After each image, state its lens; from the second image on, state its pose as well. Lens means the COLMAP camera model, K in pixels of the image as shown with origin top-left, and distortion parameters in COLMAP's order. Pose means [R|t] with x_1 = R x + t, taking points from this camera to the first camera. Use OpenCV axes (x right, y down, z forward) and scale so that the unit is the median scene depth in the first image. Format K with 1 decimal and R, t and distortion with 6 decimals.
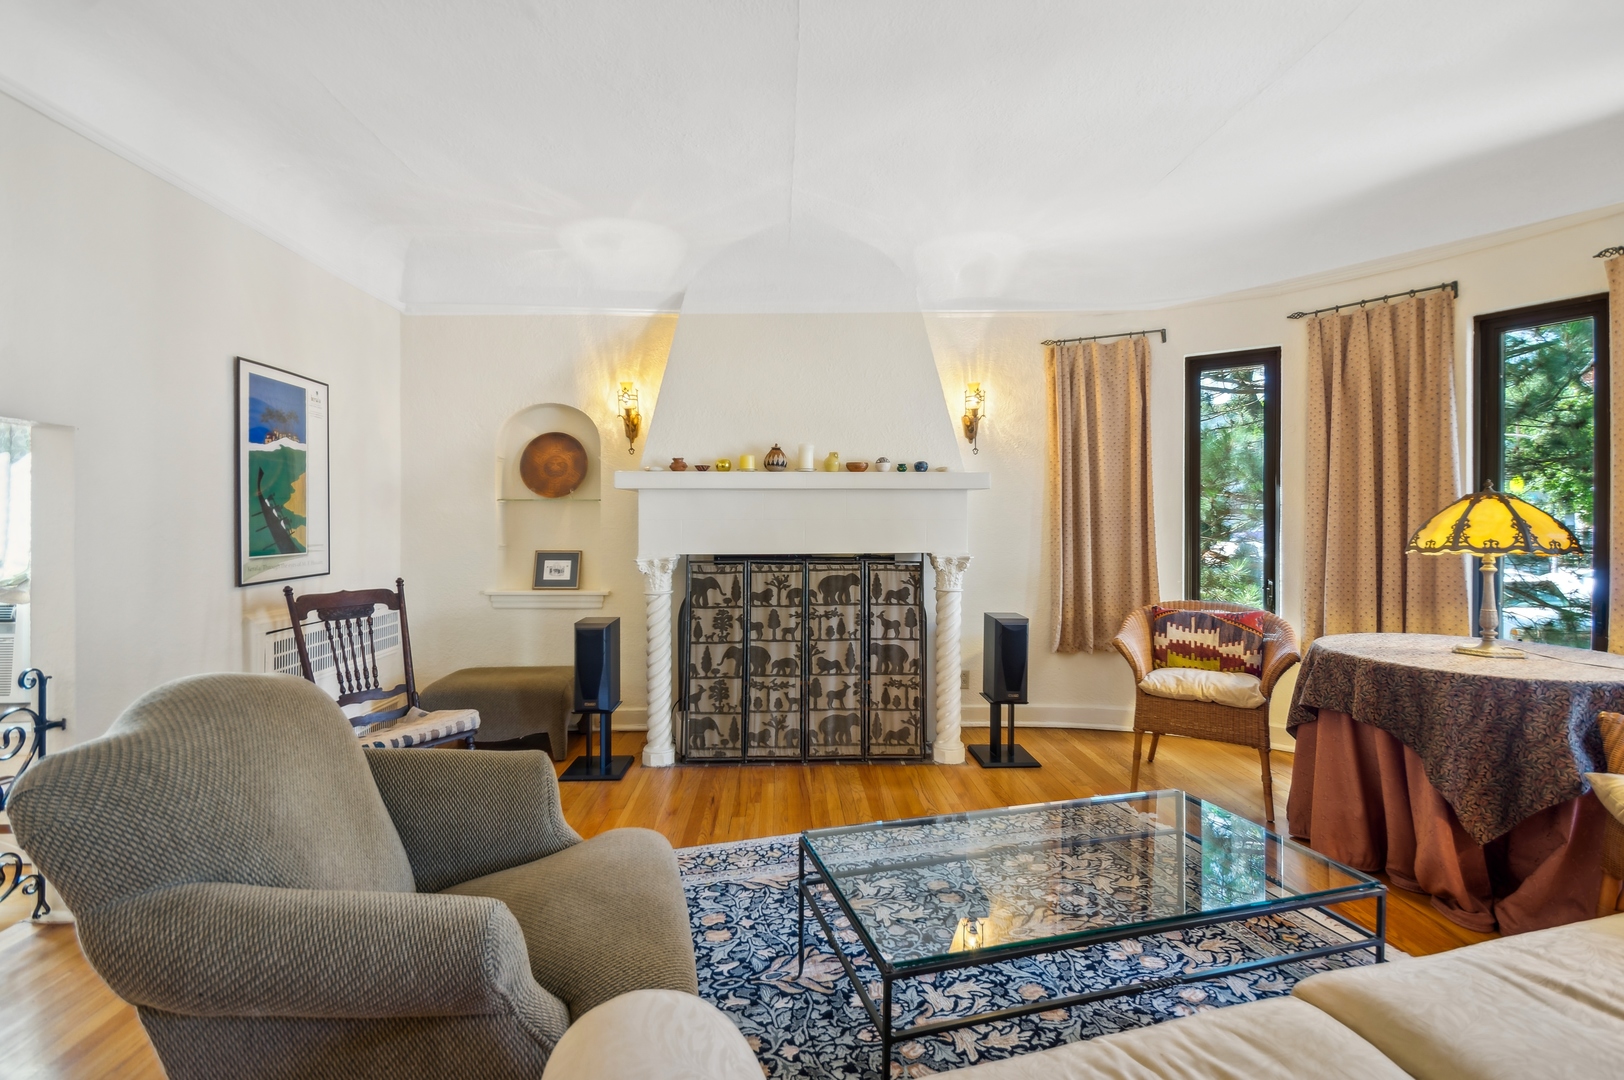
lens RADIAL K [[720.2, 0, 814.4], [0, 720.2, 520.9], [0, 0, 1]] dist [0.010978, -0.000525]
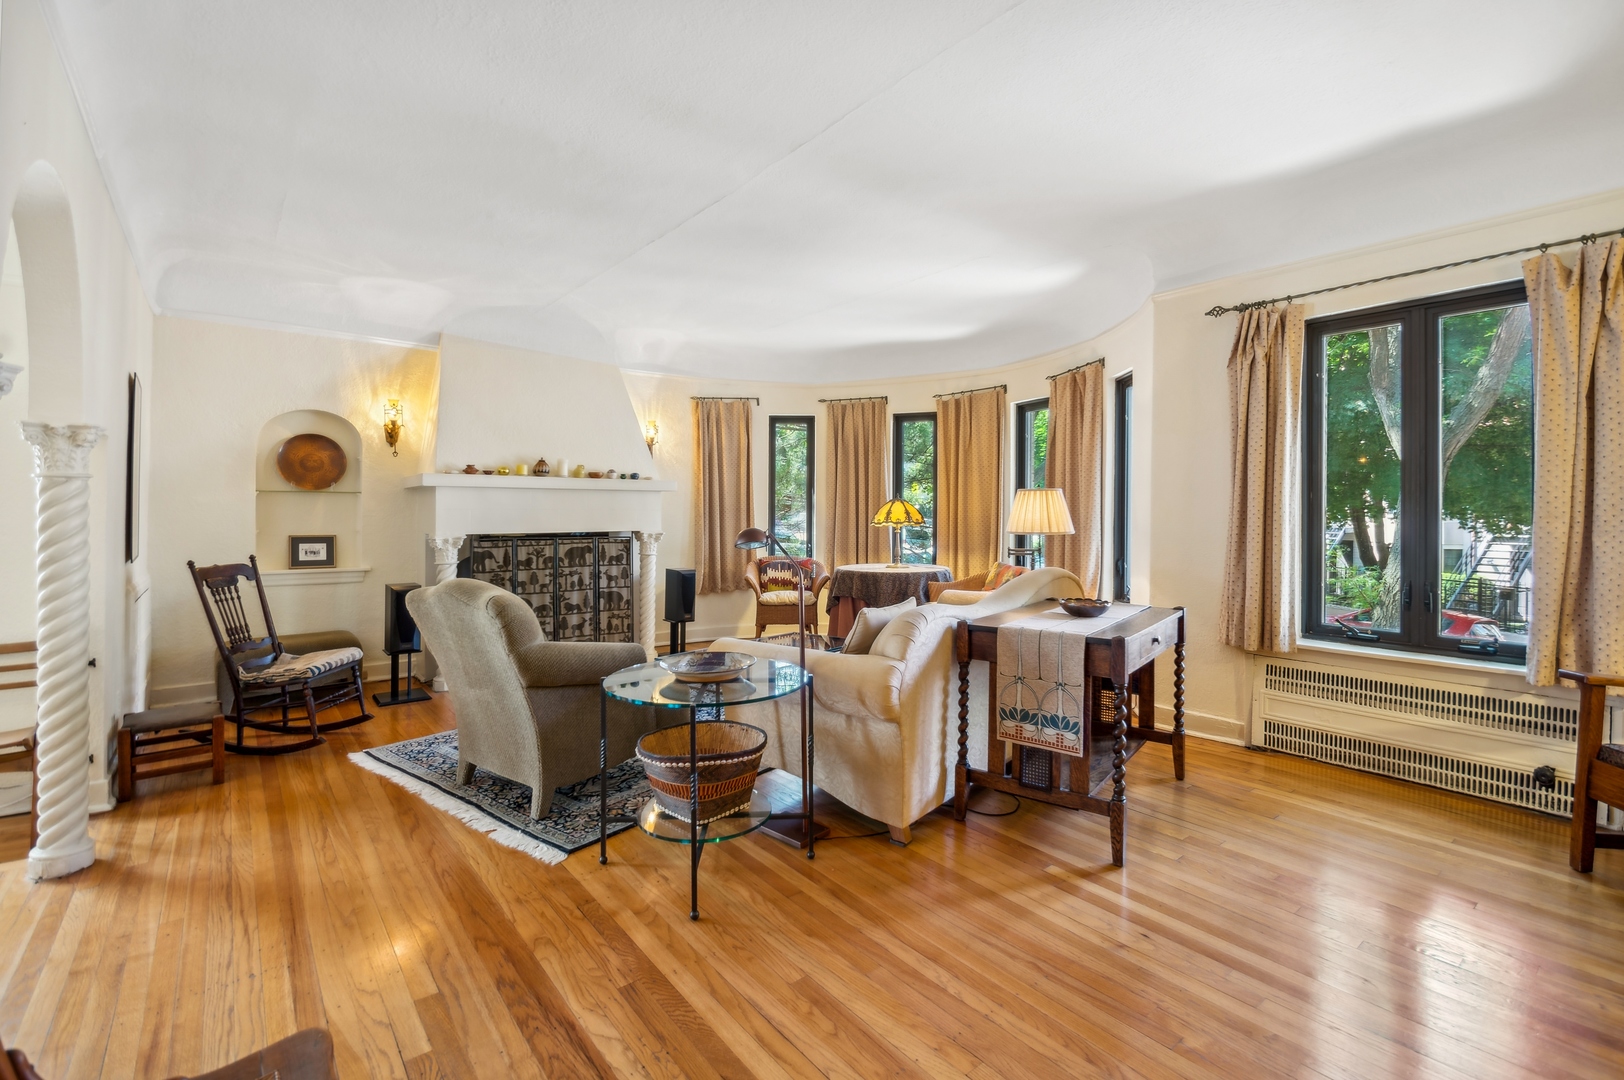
lens RADIAL K [[720.2, 0, 814.4], [0, 720.2, 520.9], [0, 0, 1]] dist [0.010978, -0.000525]
pose [[0.807273, -0.005014, 0.590157, -0.453737], [-0.001489, 0.999943, 0.010533, 0.005327], [-0.590176, -0.009382, 0.807220, -0.493651]]
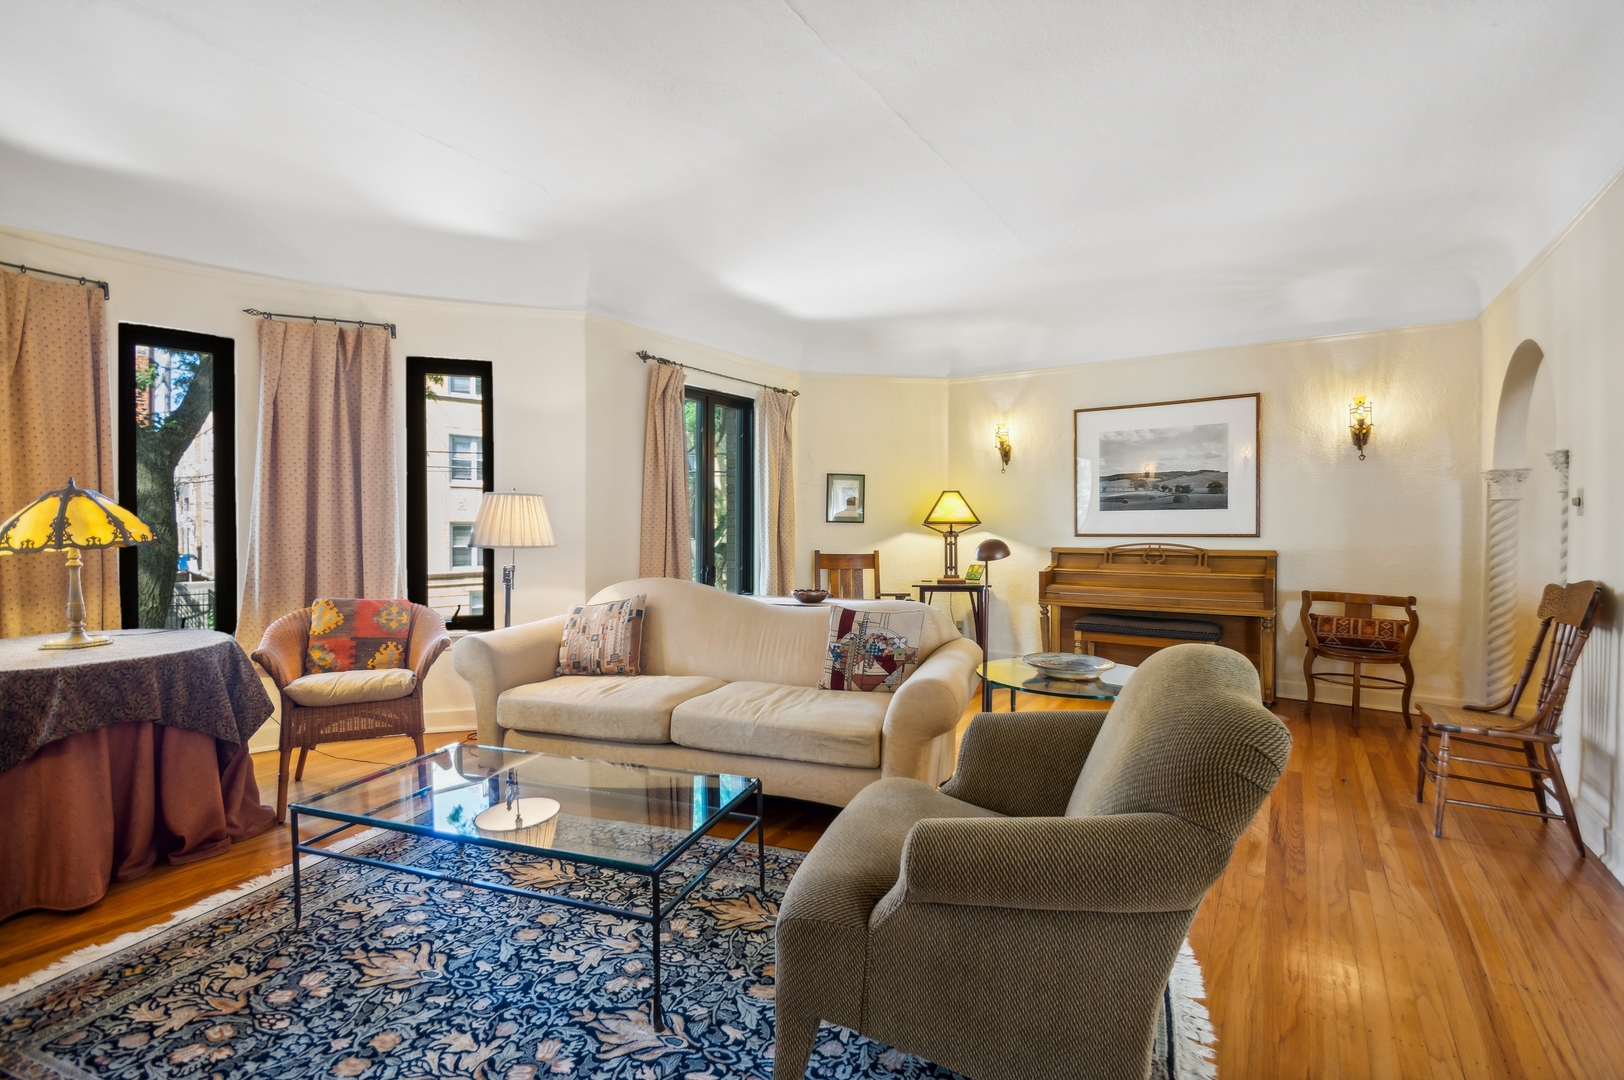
lens RADIAL K [[720.2, 0, 814.4], [0, 720.2, 520.9], [0, 0, 1]] dist [0.010978, -0.000525]
pose [[-0.805646, 0.002498, 0.592392, -0.369130], [0.005721, 0.999977, 0.003563, 0.003759], [-0.592369, 0.006260, -0.805642, 0.835008]]
